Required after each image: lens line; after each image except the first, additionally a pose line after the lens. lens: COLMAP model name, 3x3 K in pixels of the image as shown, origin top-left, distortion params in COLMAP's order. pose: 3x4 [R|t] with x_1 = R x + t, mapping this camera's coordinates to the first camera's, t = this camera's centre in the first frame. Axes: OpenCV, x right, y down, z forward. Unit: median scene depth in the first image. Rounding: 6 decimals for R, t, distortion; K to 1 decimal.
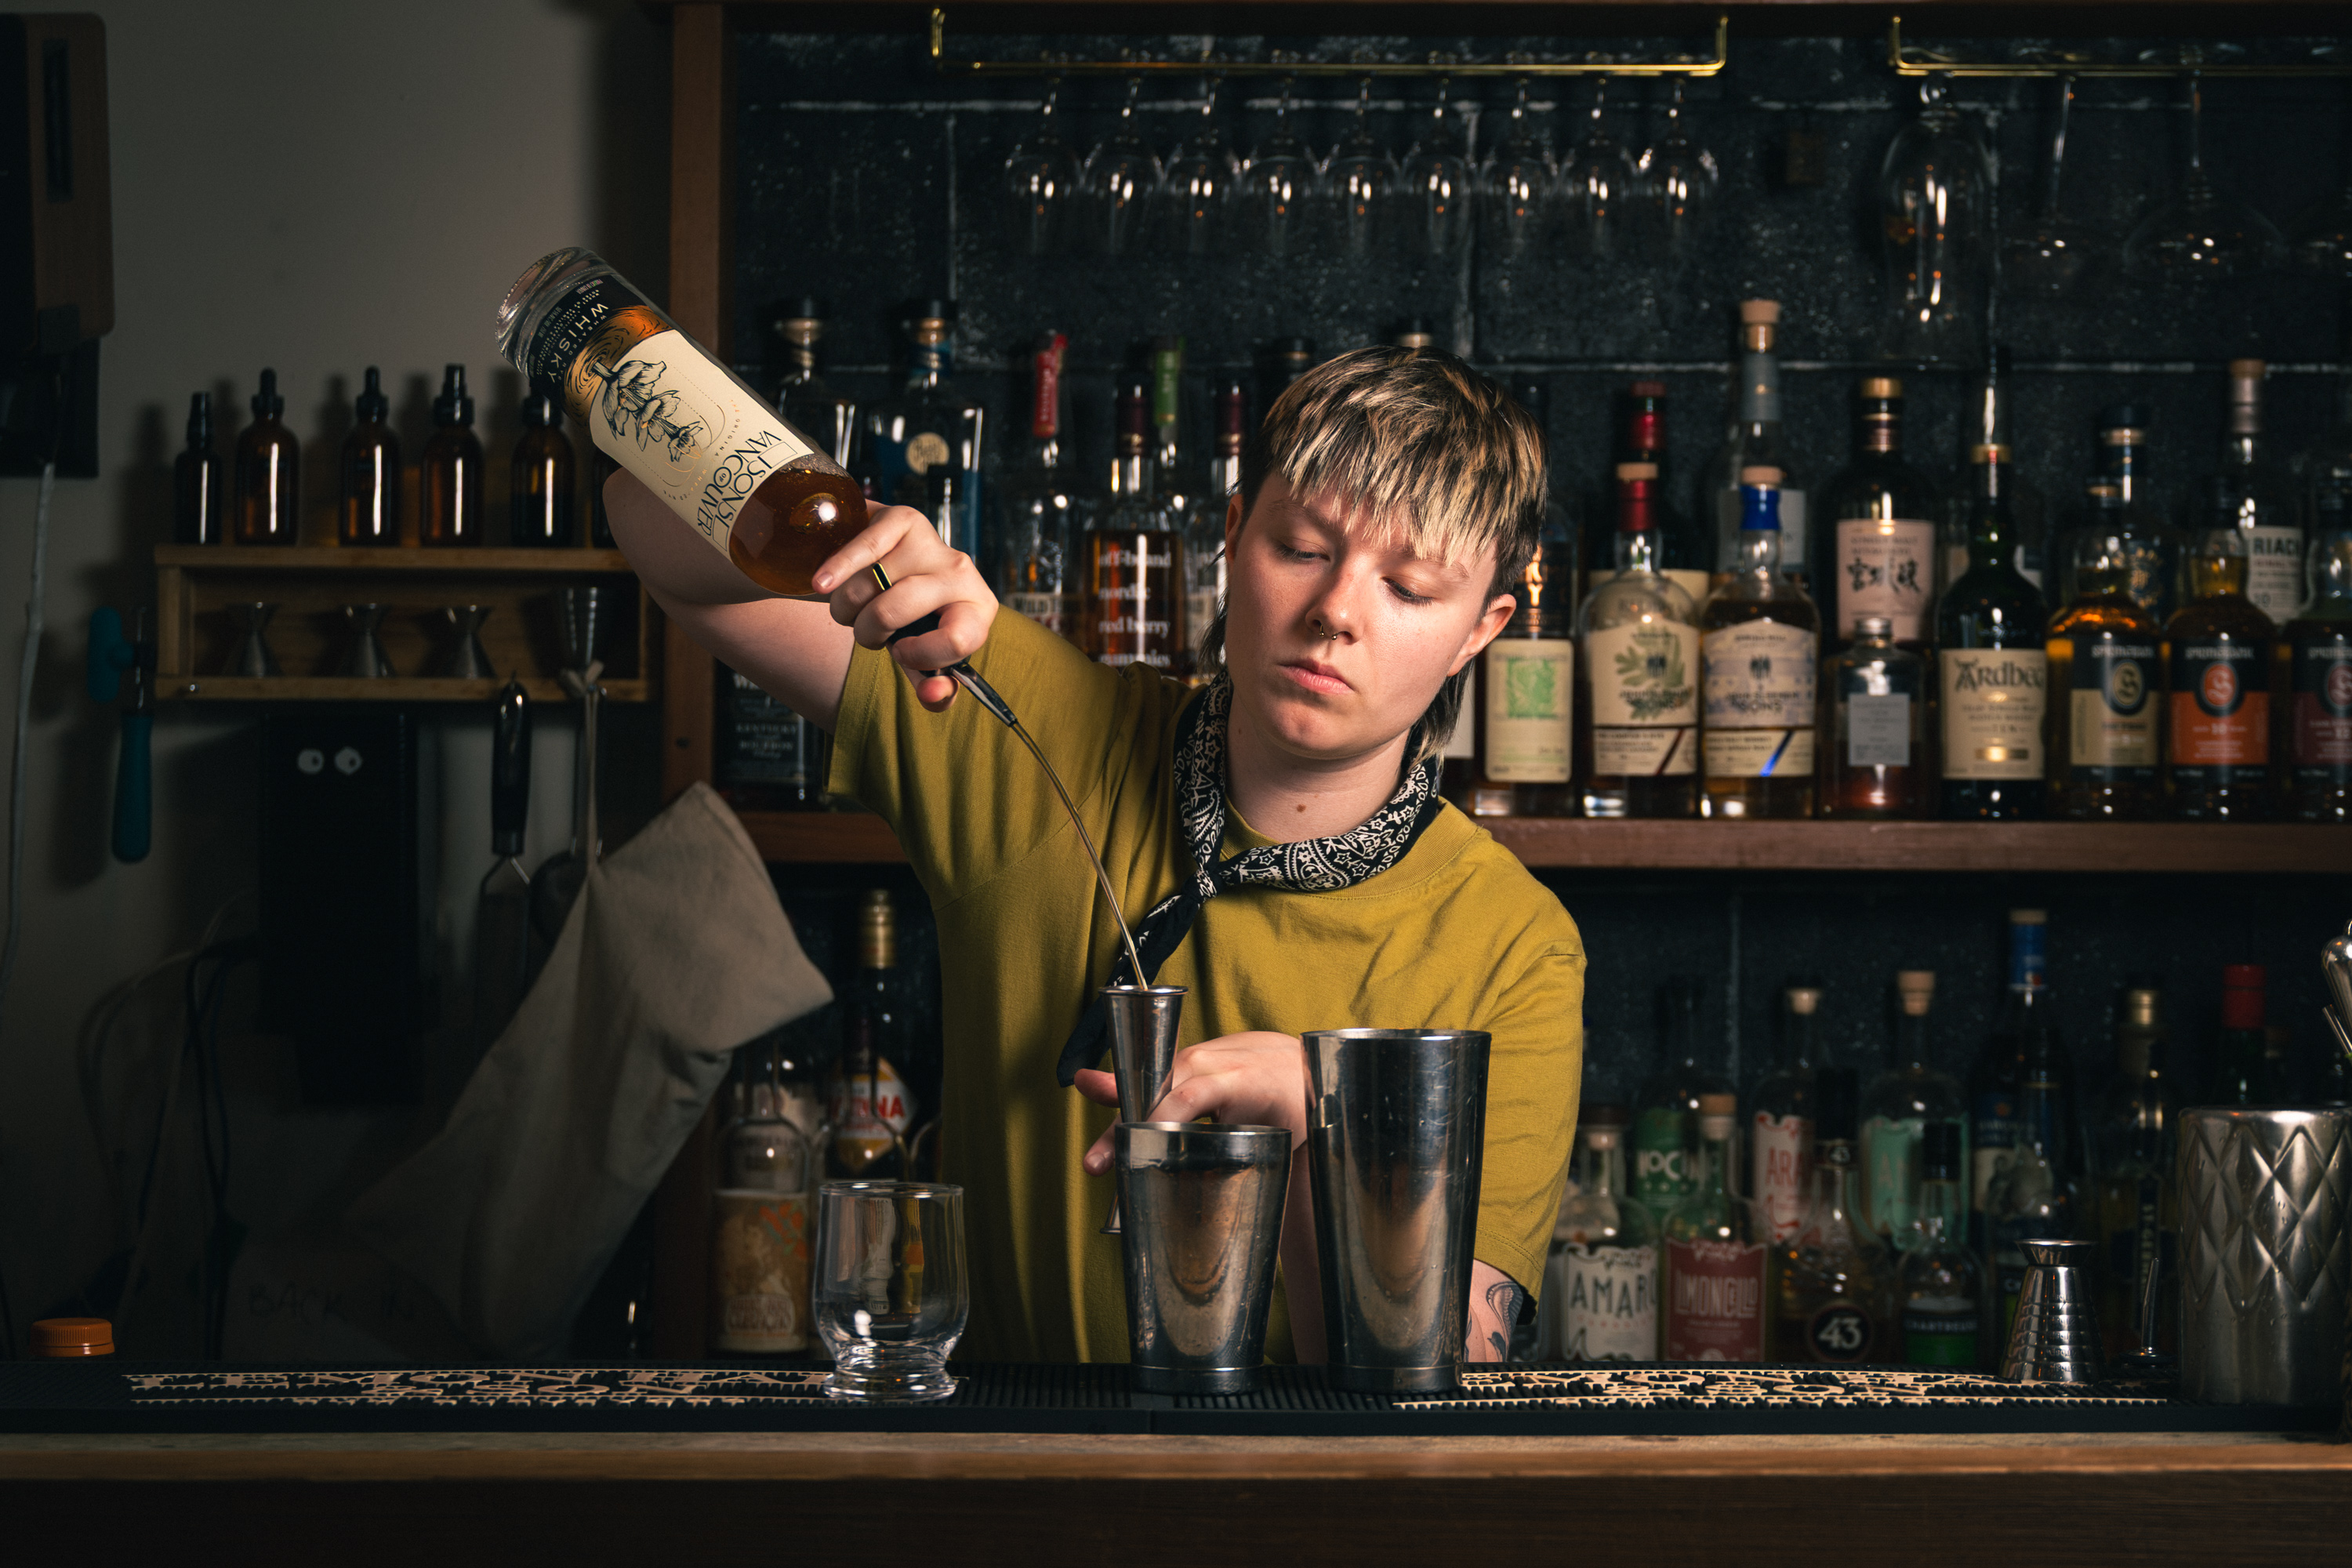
lens RADIAL K [[4712.2, 0, 1190.2], [0, 4712.2, 797.3], [0, 0, 1]] dist [-0.014256, 0.000000]
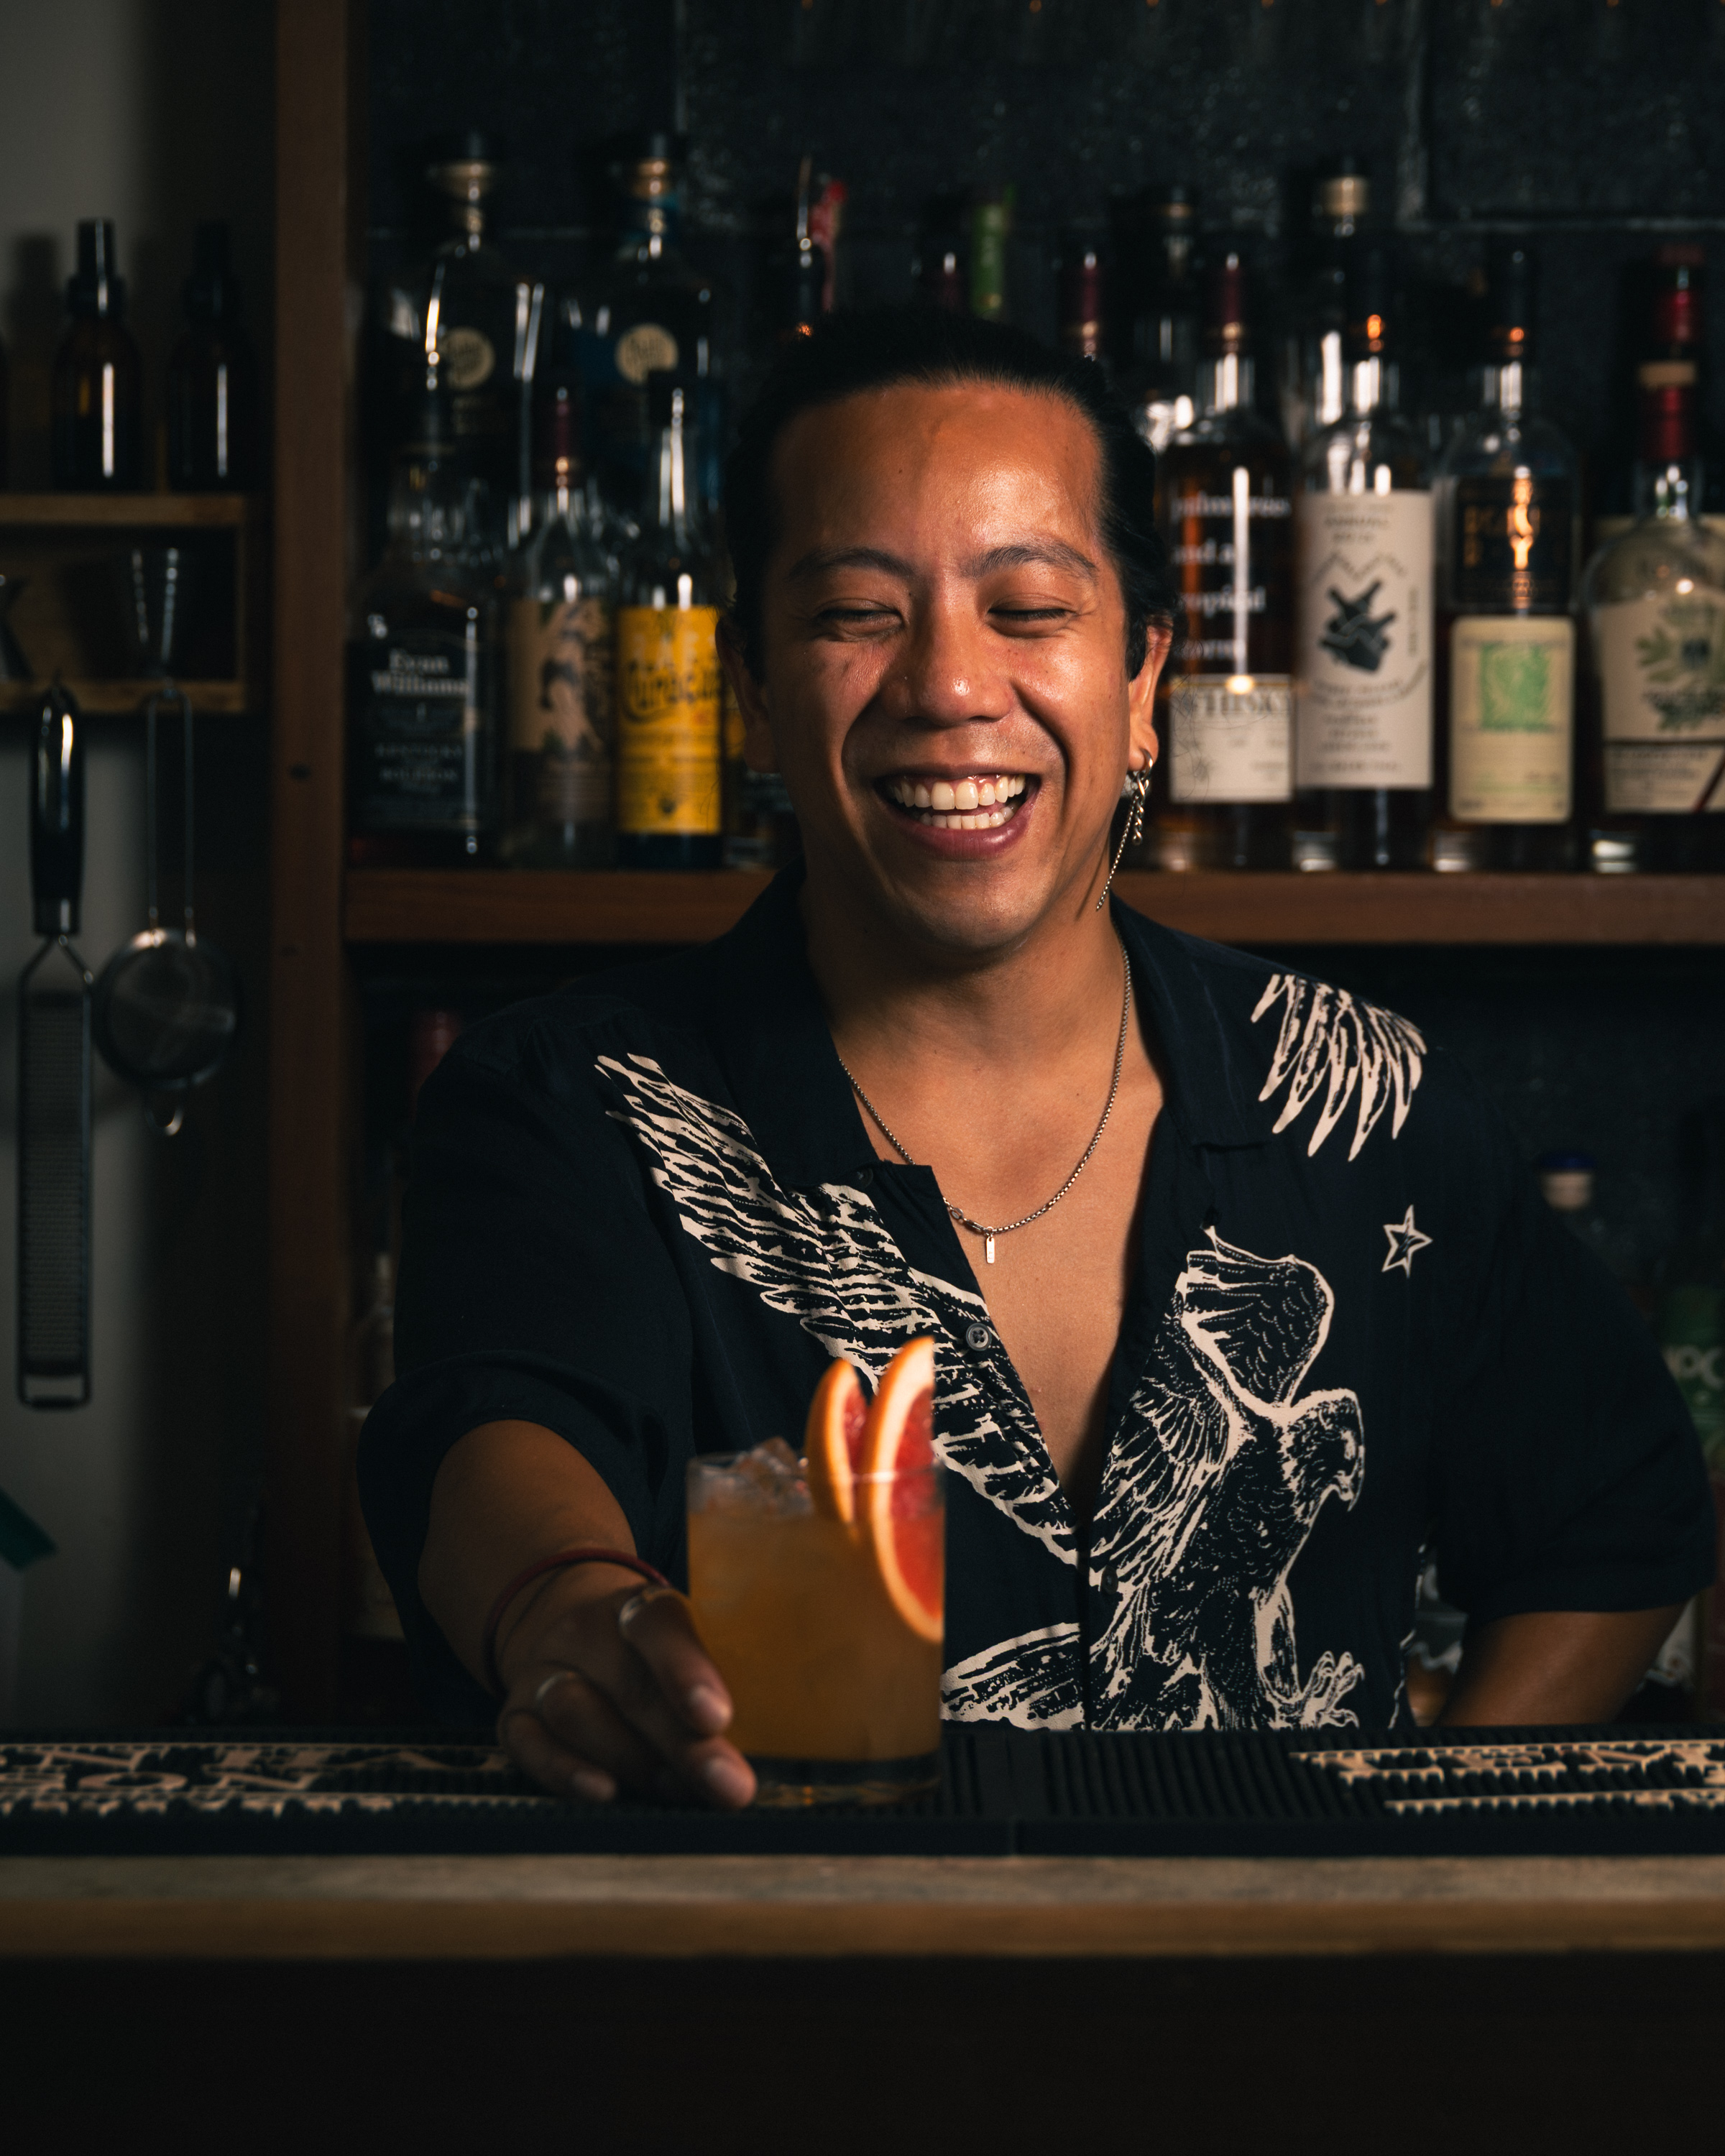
lens RADIAL K [[5814.0, 0, 851.4], [0, 5814.0, 1077.2], [0, 0, 1]] dist [0.021560, 0.000000]
pose [[0.999858, -0.003612, -0.016474, -0.011661], [0.004407, 0.998815, 0.048470, -0.007615], [0.016279, -0.048536, 0.998689, 0.134303]]
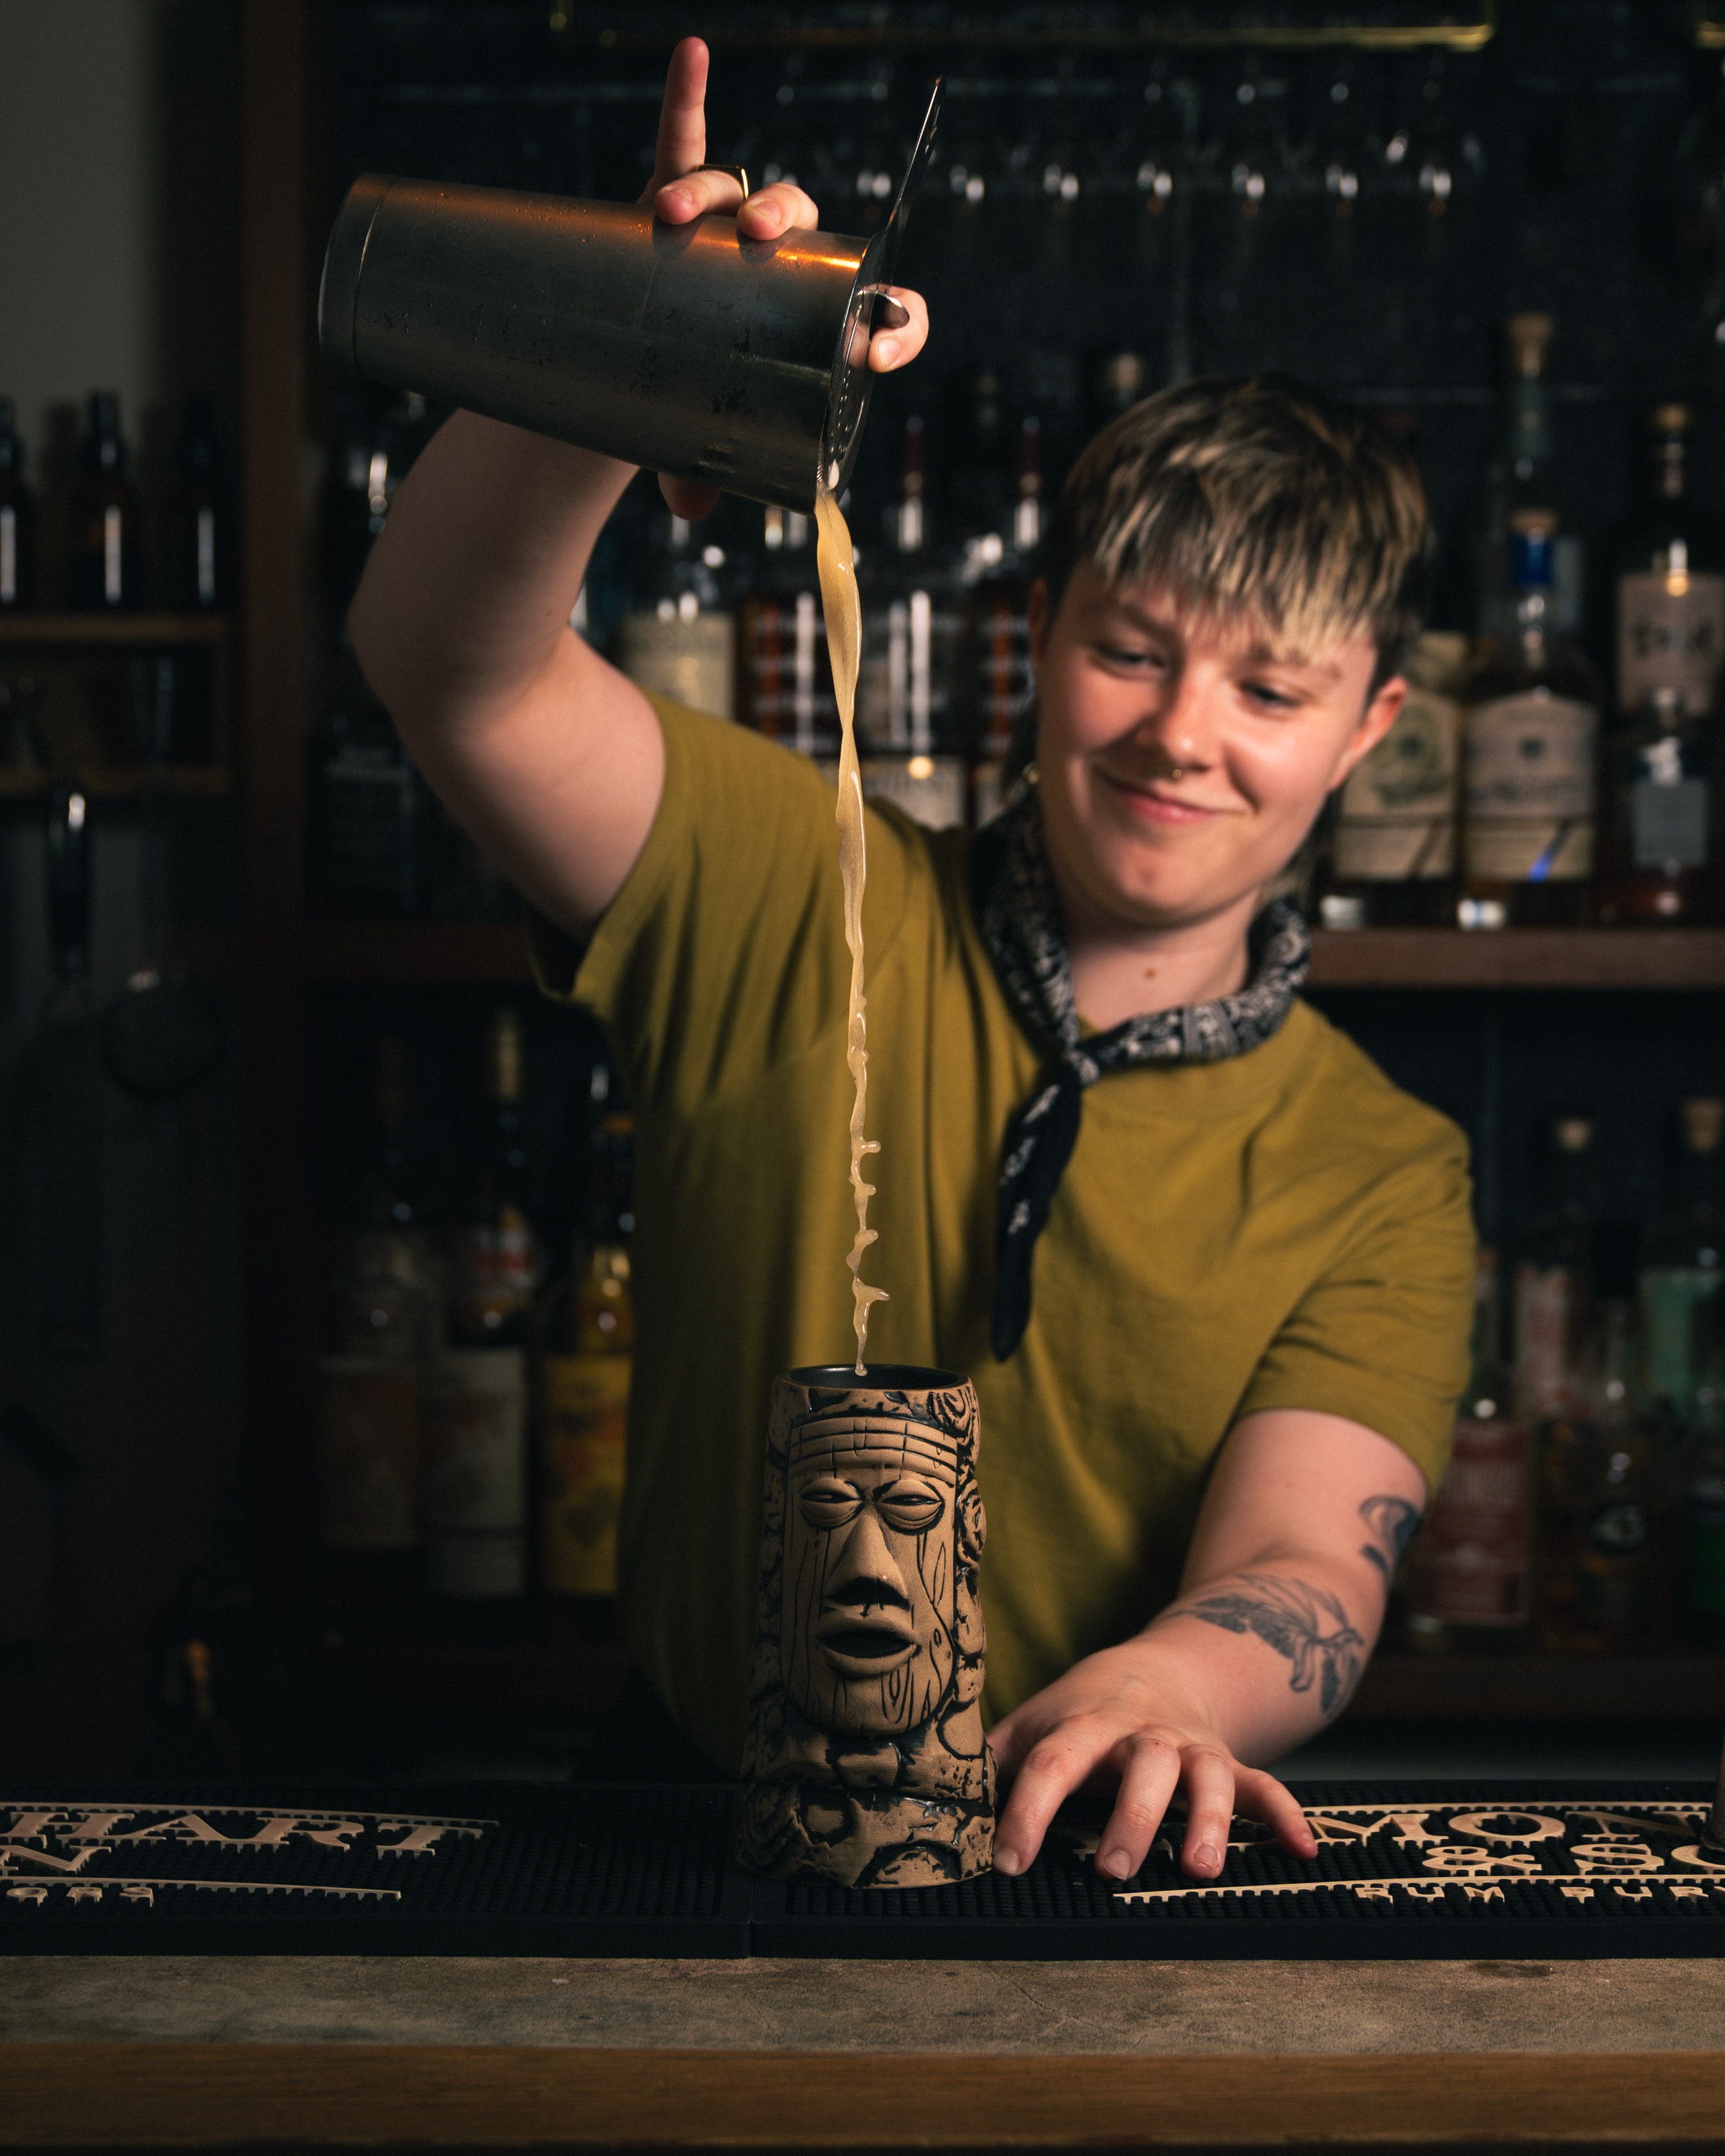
lens RADIAL K [[3701.1, 0, 862.3], [0, 3701.1, 1077.4], [0, 0, 1]] dist [-0.005359, 0.000000]
pose [[0.999870, -0.002524, -0.015953, 0.010770], [0.003702, 0.997236, 0.074213, -0.018391], [0.015721, -0.074262, 0.997115, 0.325630]]
